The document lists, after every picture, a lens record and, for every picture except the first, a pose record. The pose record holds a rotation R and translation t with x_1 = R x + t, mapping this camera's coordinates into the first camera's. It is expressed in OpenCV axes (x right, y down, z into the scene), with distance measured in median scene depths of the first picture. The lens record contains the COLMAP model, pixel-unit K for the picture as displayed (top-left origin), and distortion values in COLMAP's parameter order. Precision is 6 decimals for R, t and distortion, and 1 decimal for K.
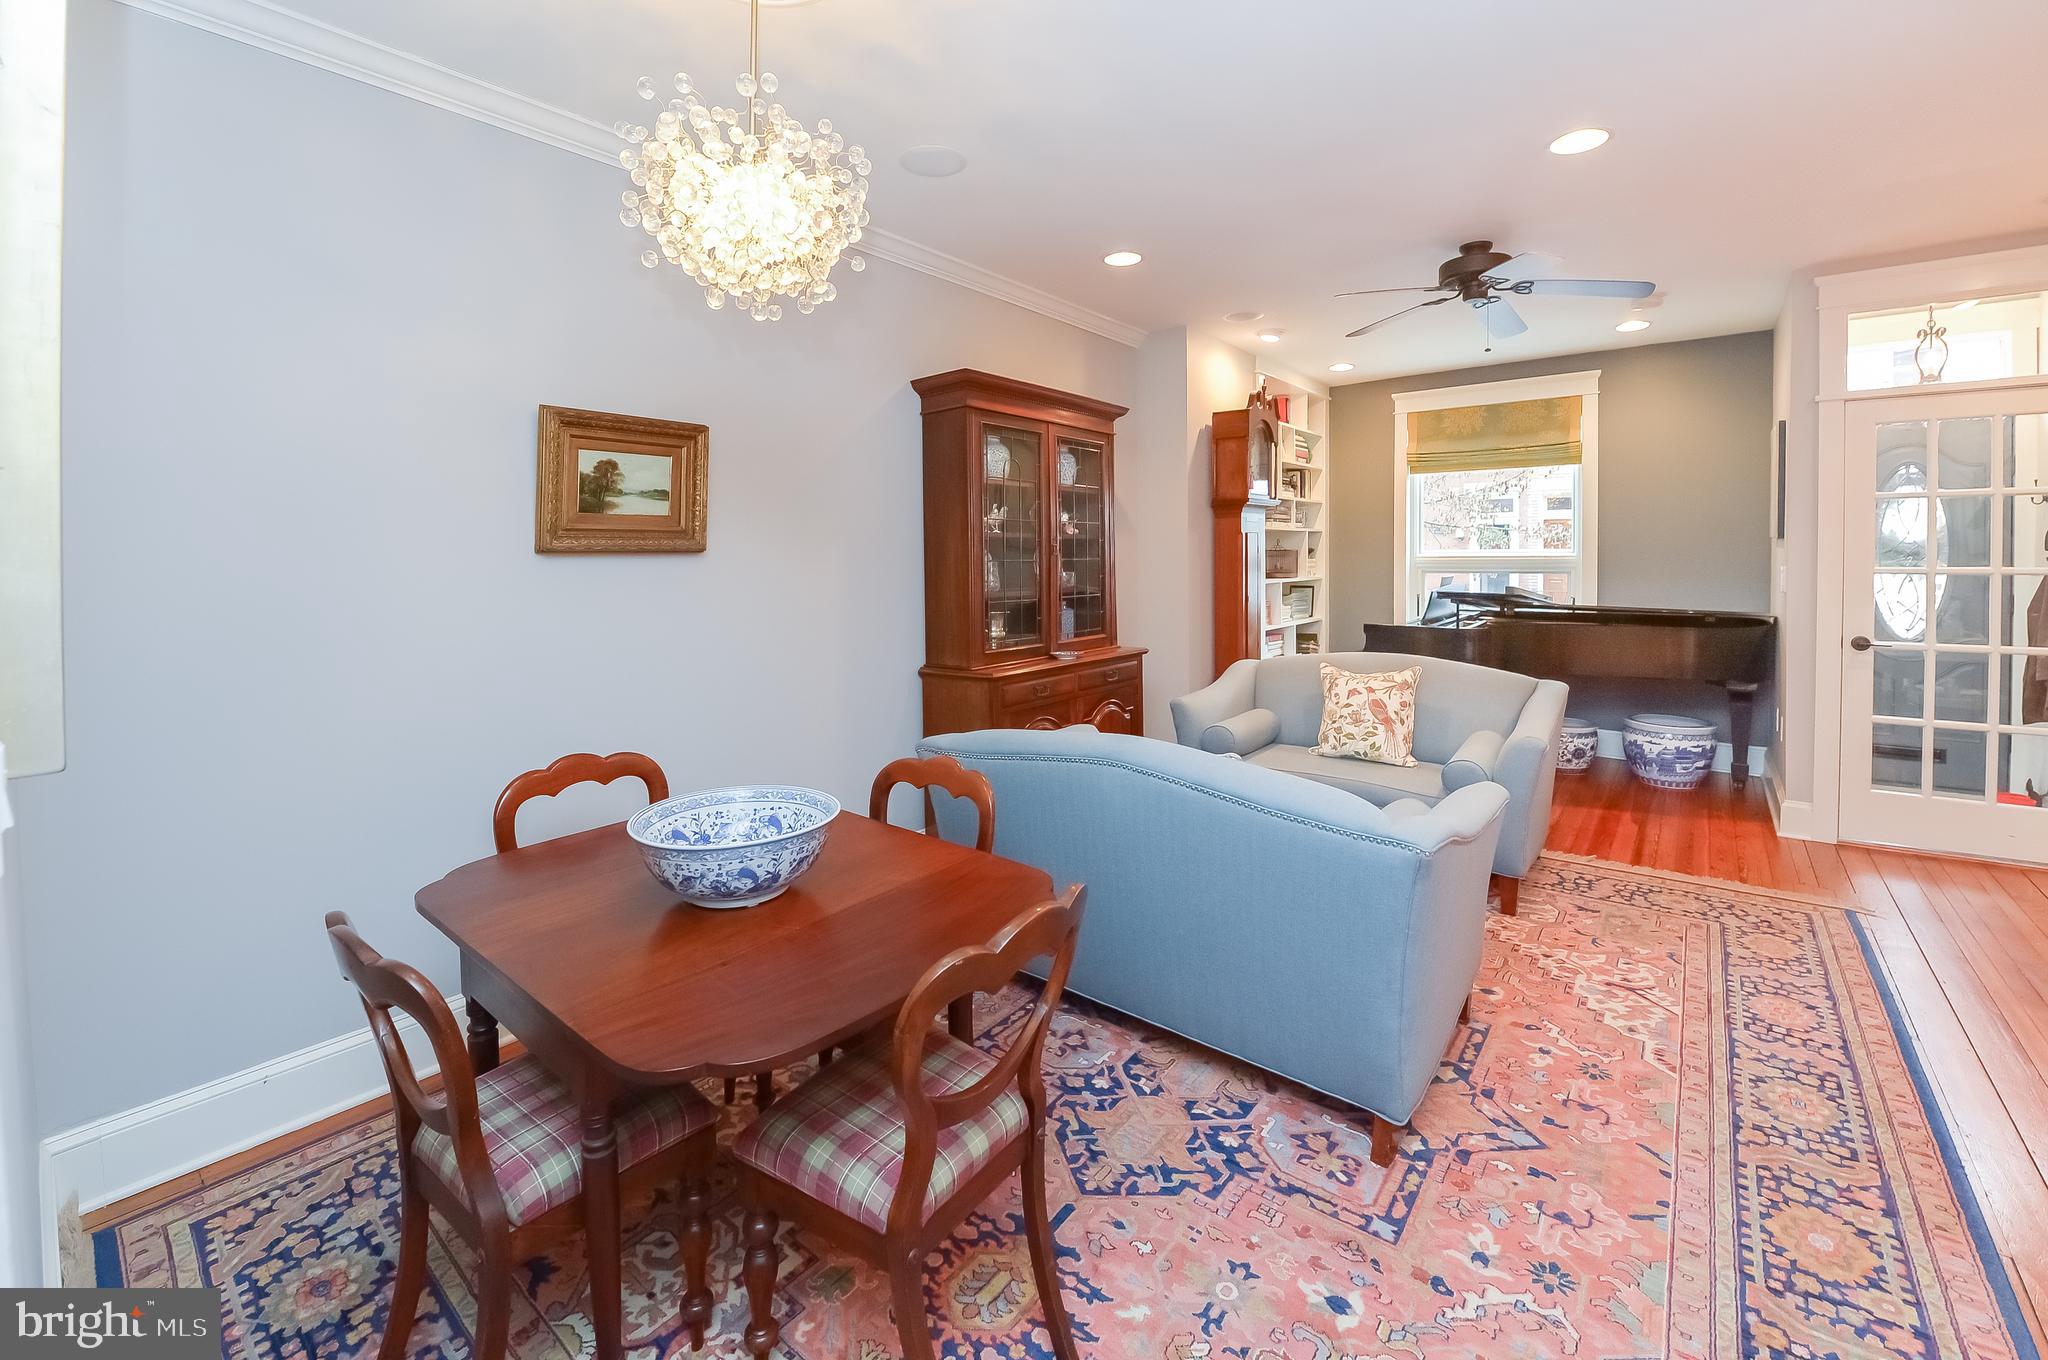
lens RADIAL K [[857.2, 0, 1033.0], [0, 857.2, 578.6], [0, 0, 1]] dist [-0.027518, 0.000183]
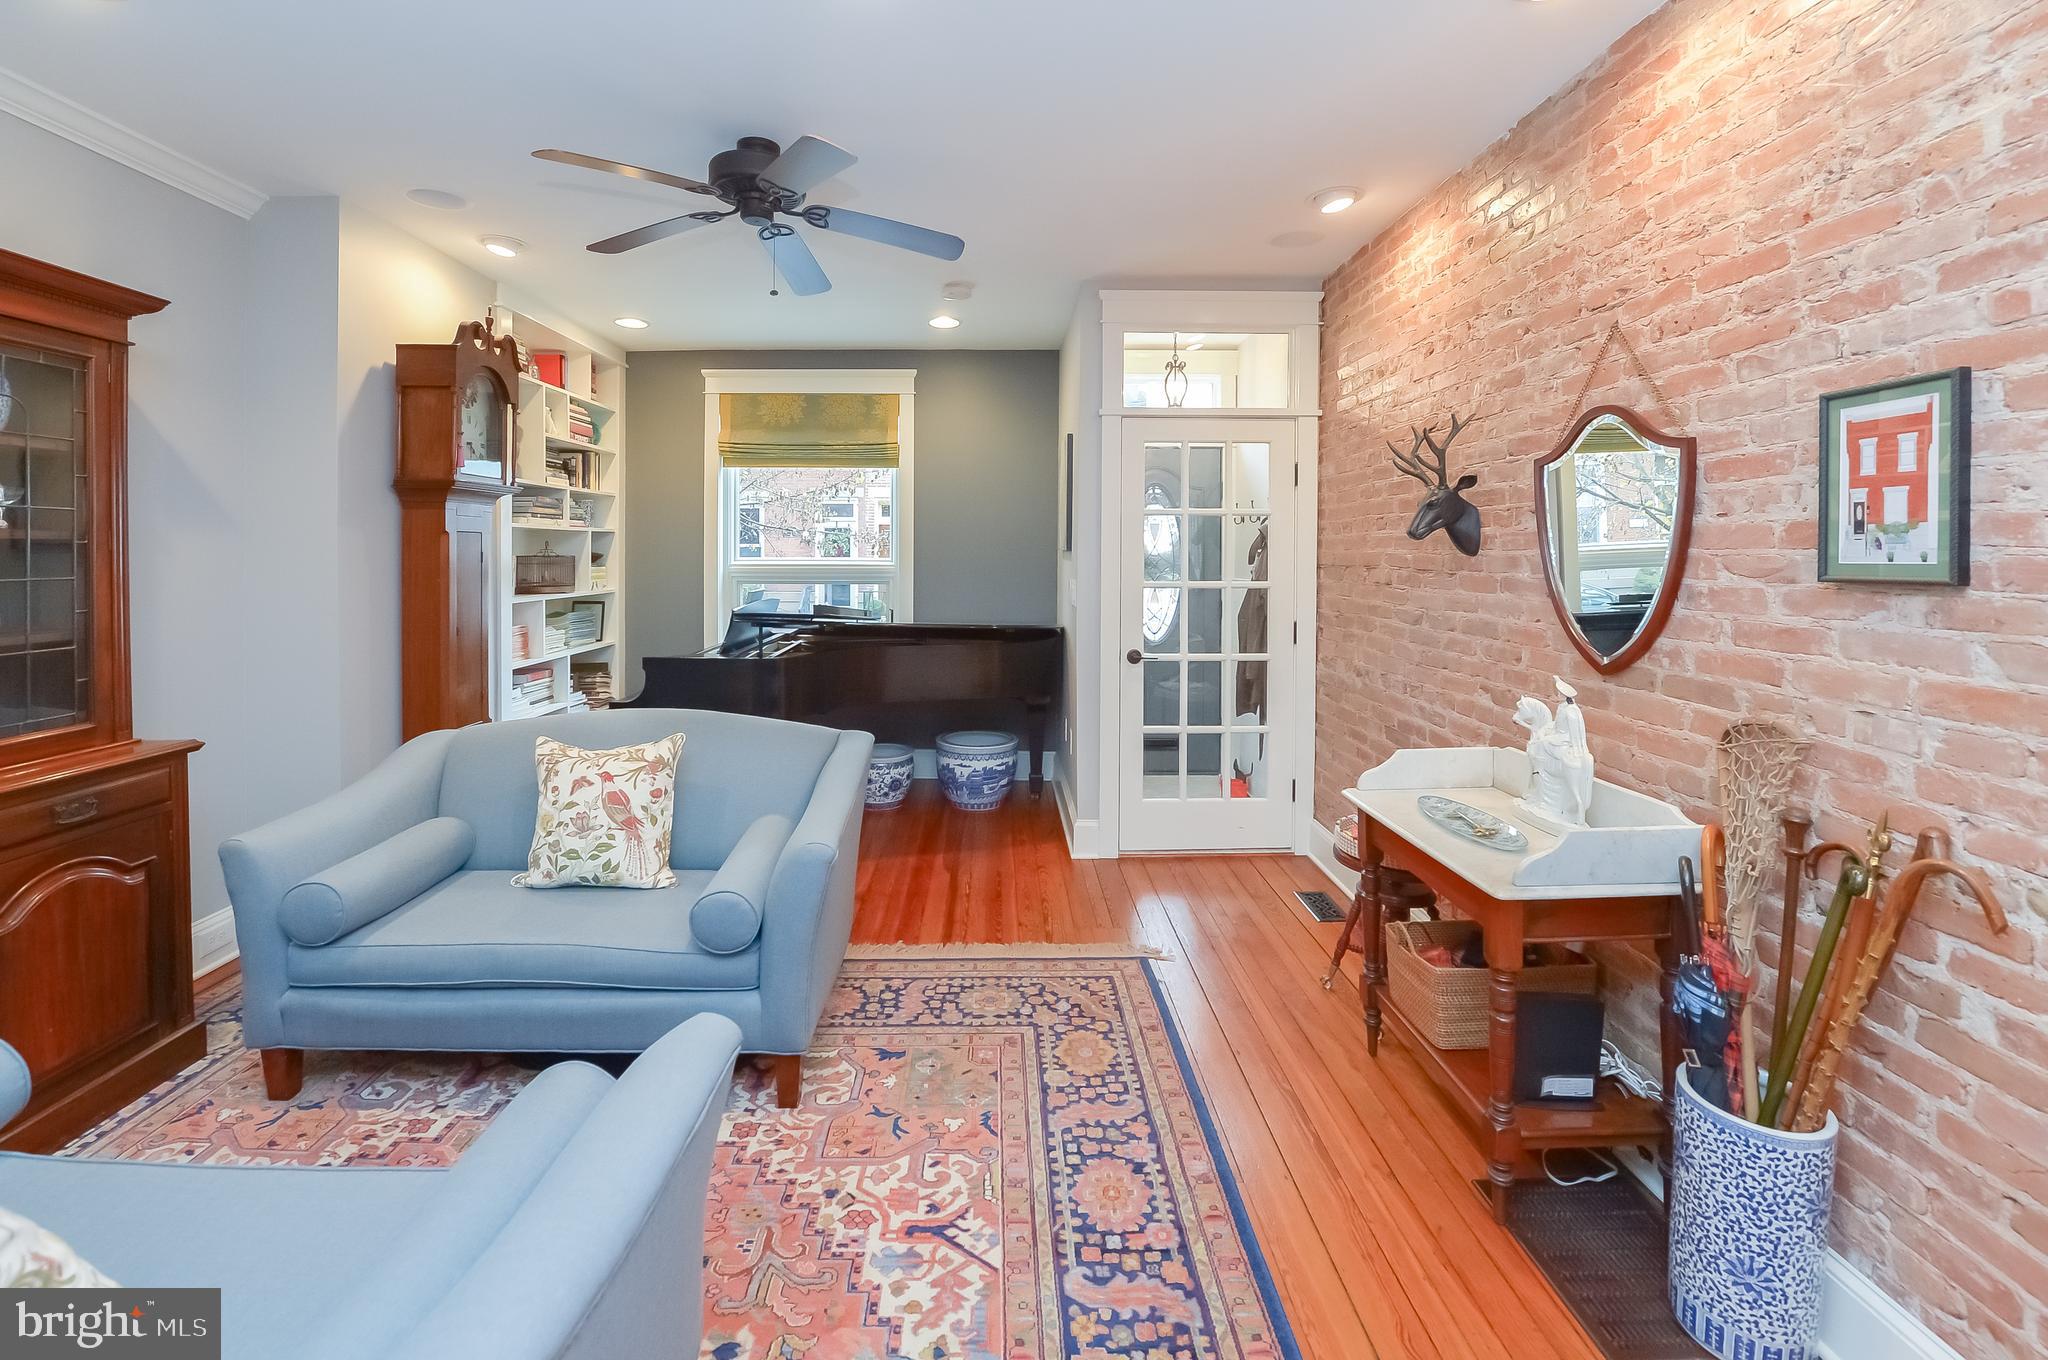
lens RADIAL K [[854.5, 0, 1018.5], [0, 854.5, 562.4], [0, 0, 1]] dist [-0.017252, -0.000210]
pose [[0.767822, 0.002859, 0.640656, 0.226947], [0.008757, 0.999850, -0.014956, -0.023415], [-0.640603, 0.017094, 0.767682, 0.300066]]
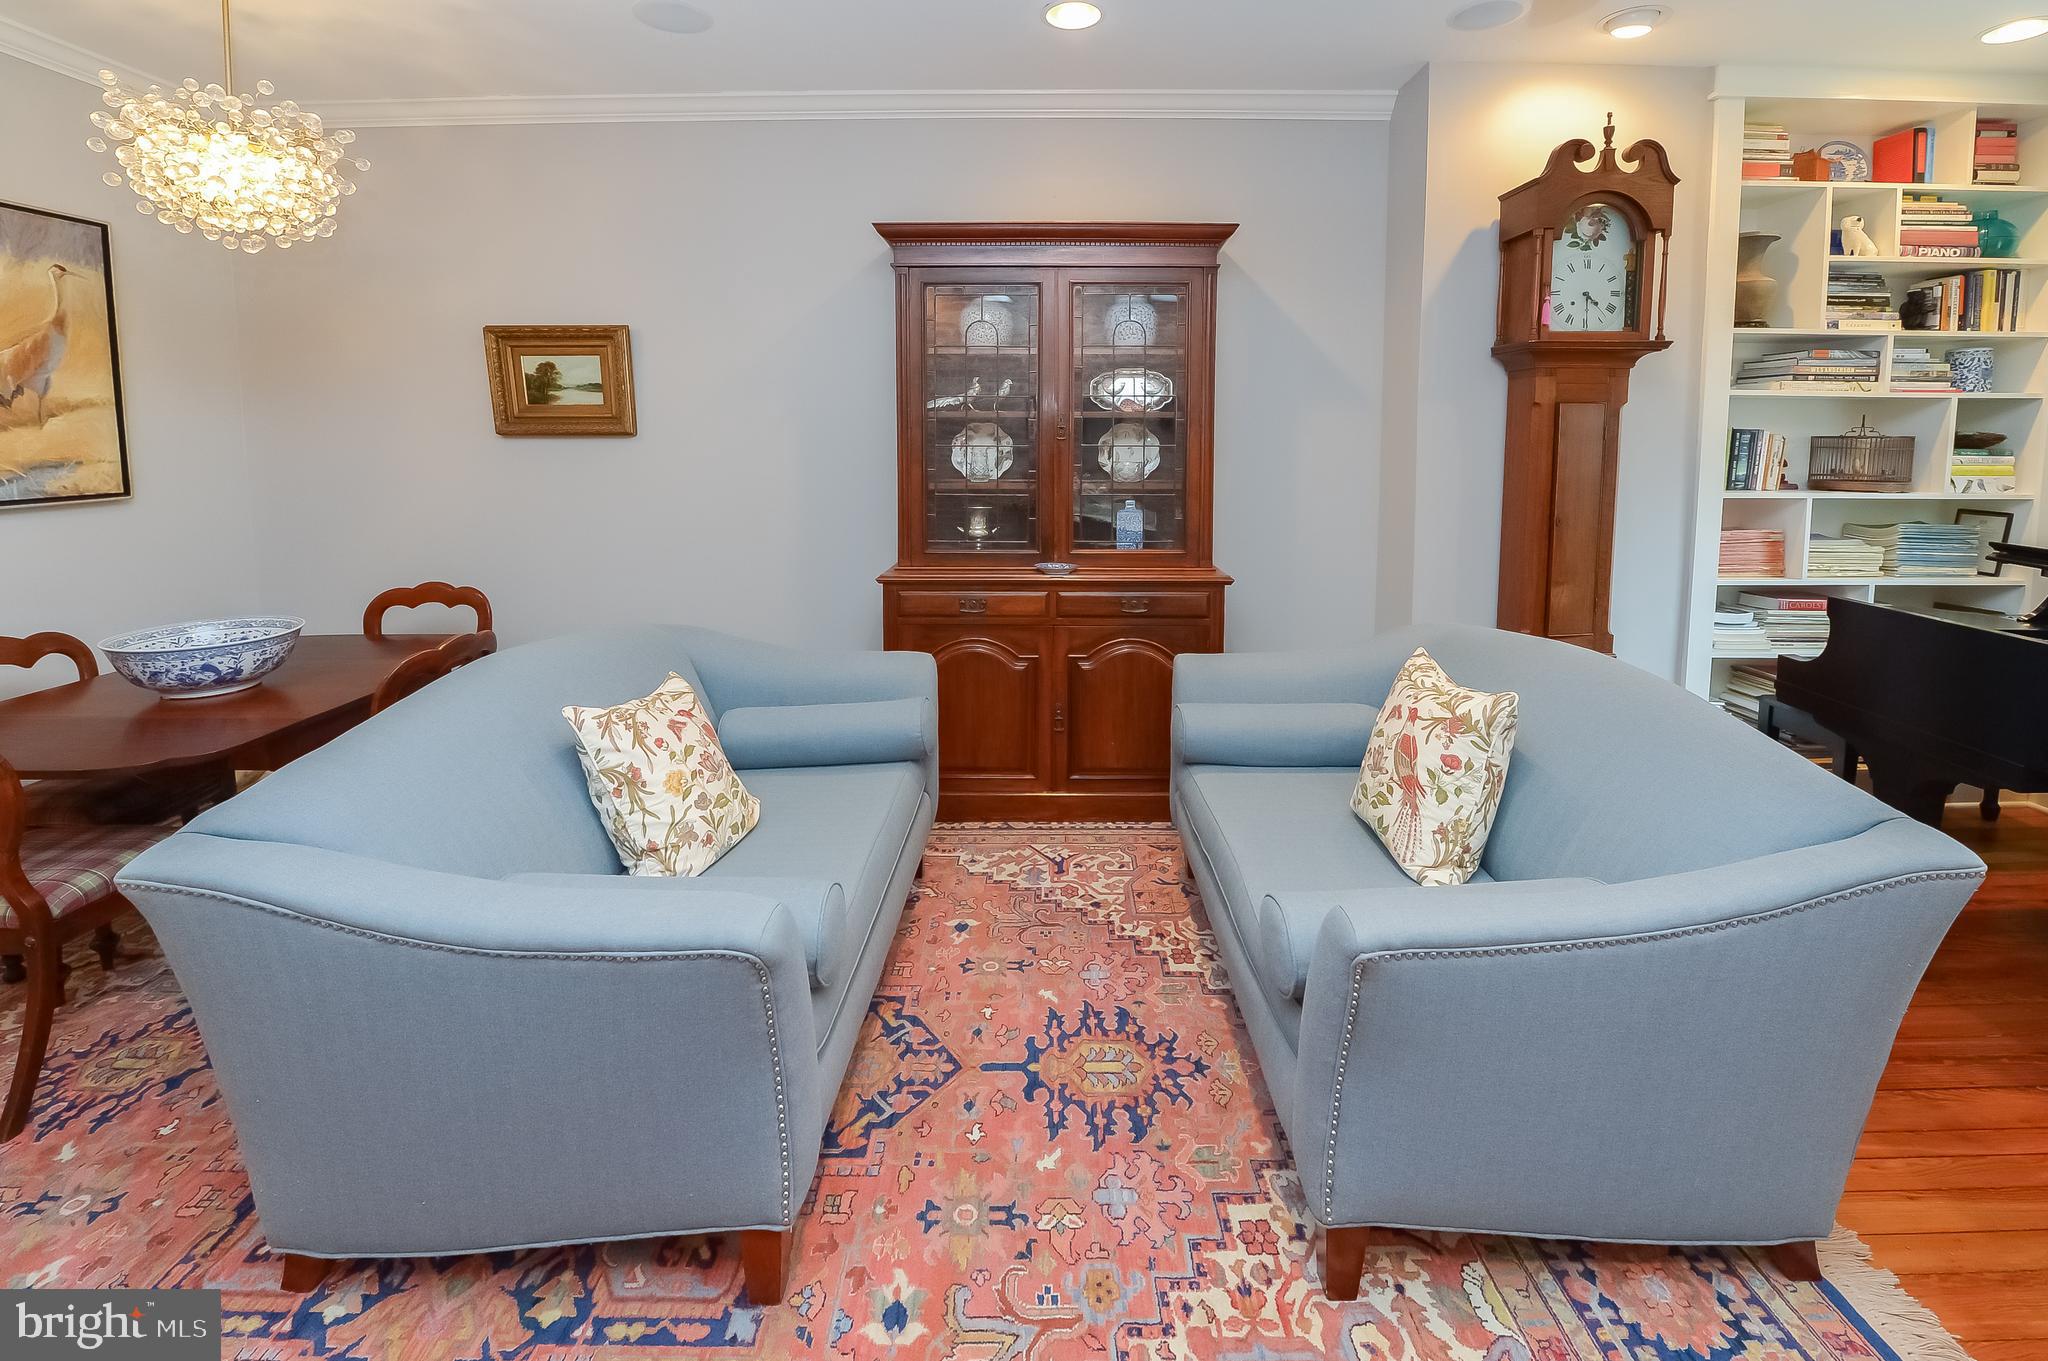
lens RADIAL K [[837.4, 0, 1008.3], [0, 837.4, 517.4], [0, 0, 1]] dist [-0.020177, 0.000073]
pose [[0.619461, 0.080972, -0.780840, 0.644627], [-0.027387, 0.996290, 0.081587, -0.019620], [0.784550, -0.029155, 0.619380, 0.532245]]
